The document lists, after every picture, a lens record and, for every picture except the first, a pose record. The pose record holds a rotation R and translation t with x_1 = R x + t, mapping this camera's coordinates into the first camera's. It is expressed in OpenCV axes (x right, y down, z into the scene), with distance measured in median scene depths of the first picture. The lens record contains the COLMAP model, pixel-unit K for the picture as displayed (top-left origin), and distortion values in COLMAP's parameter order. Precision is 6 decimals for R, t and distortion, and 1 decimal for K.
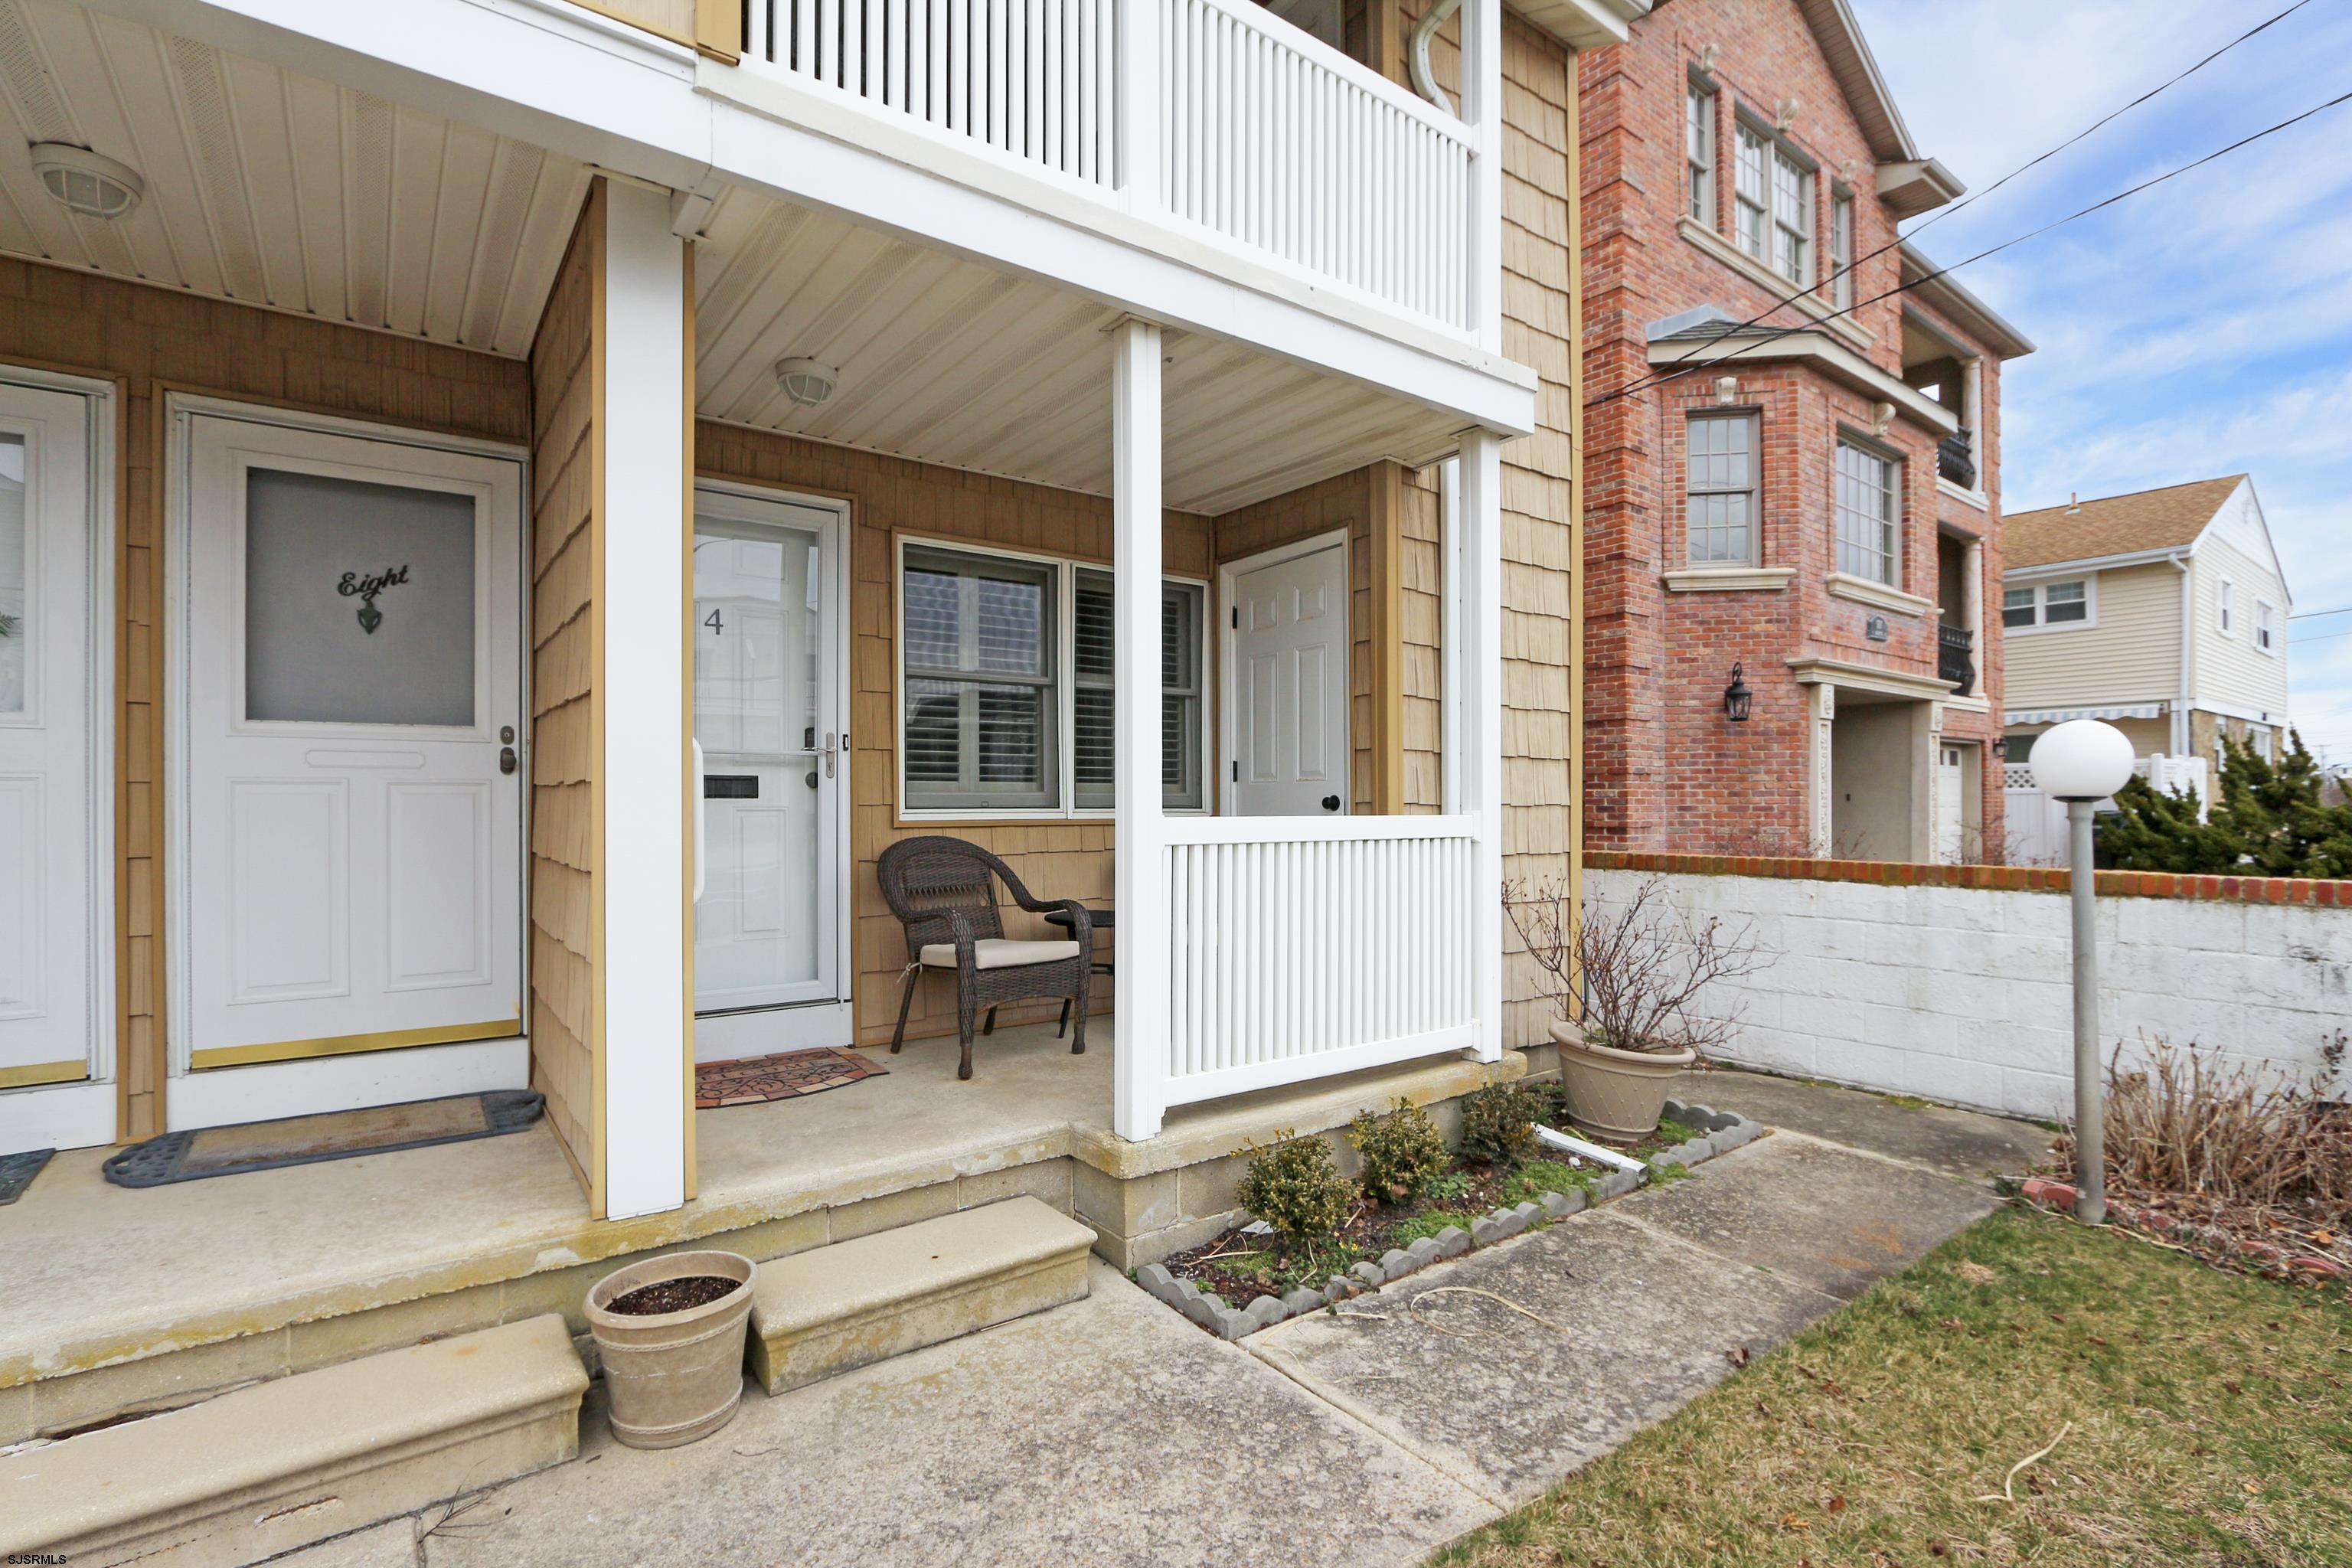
lens RADIAL K [[1093.9, 0, 1176.0], [0, 1093.9, 784.0], [0, 0, 1]] dist [-0.013763, 0.000377]
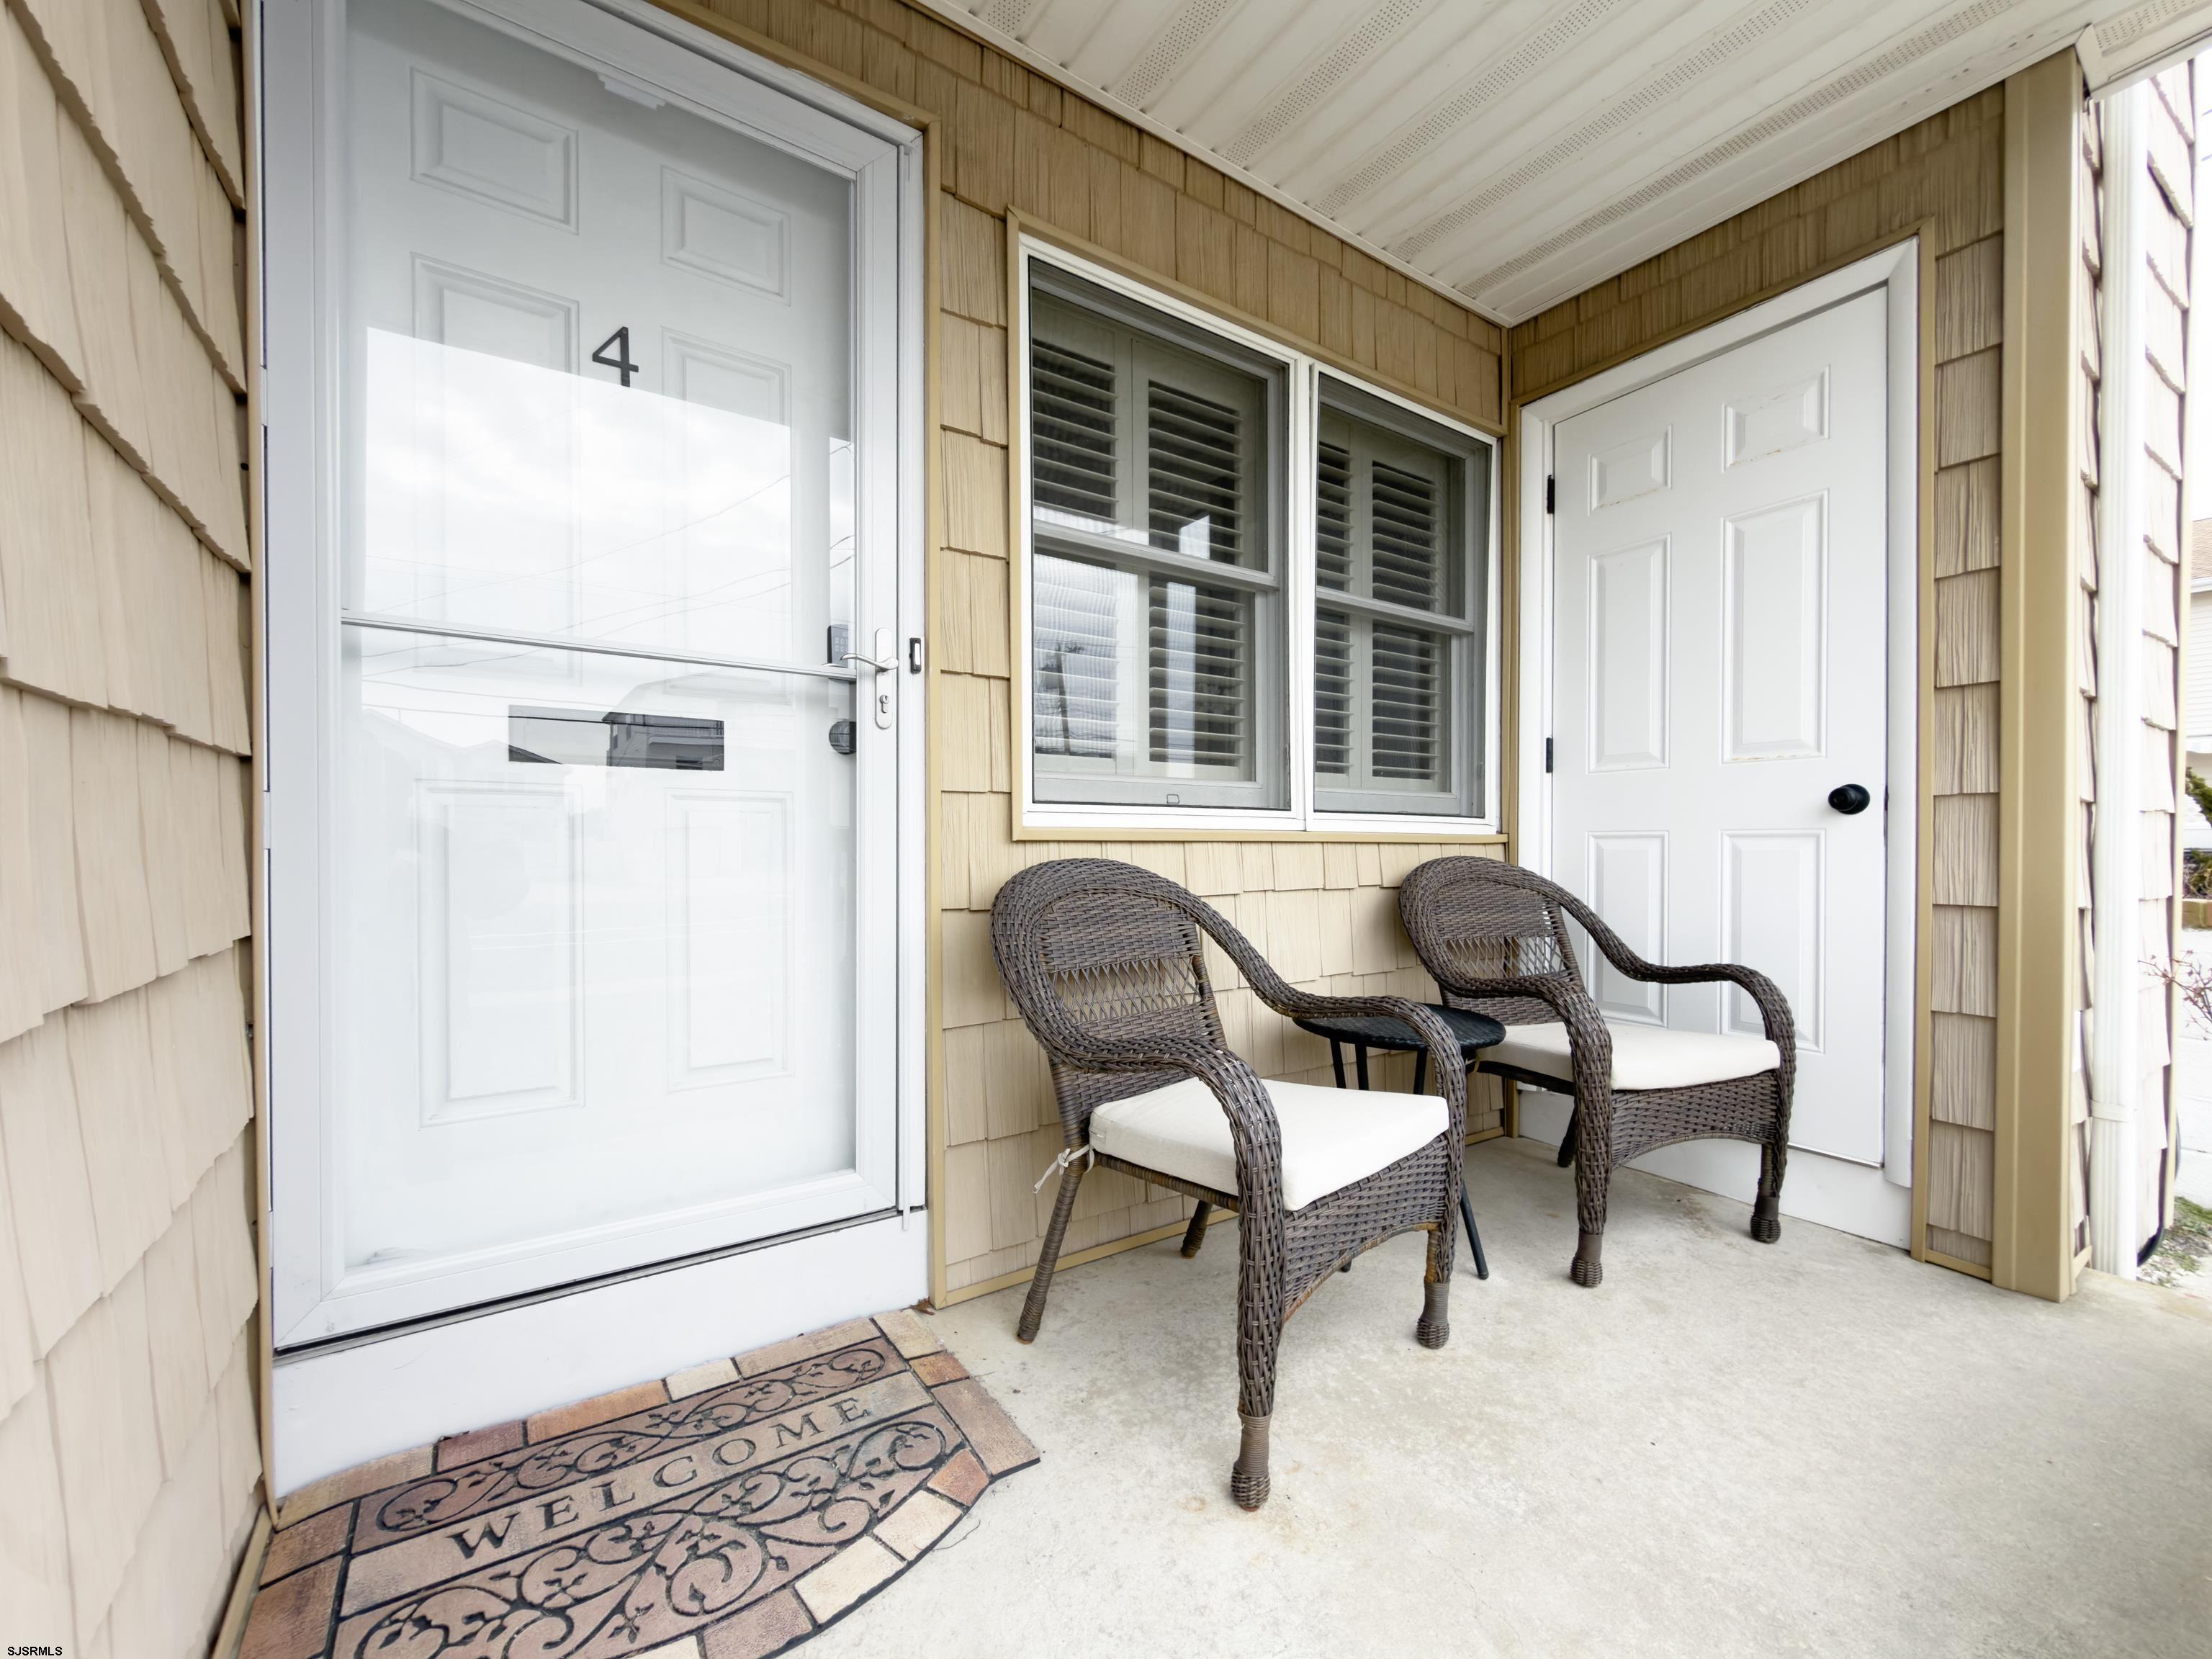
lens RADIAL K [[941.2, 0, 1119.3], [0, 941.2, 836.8], [0, 0, 1]] dist [0.000685, 0.000126]
pose [[0.999426, 0.003431, -0.033716, -0.204358], [-0.002995, 0.999911, 0.012976, 0.033834], [0.033758, -0.012868, 0.999347, 0.609949]]
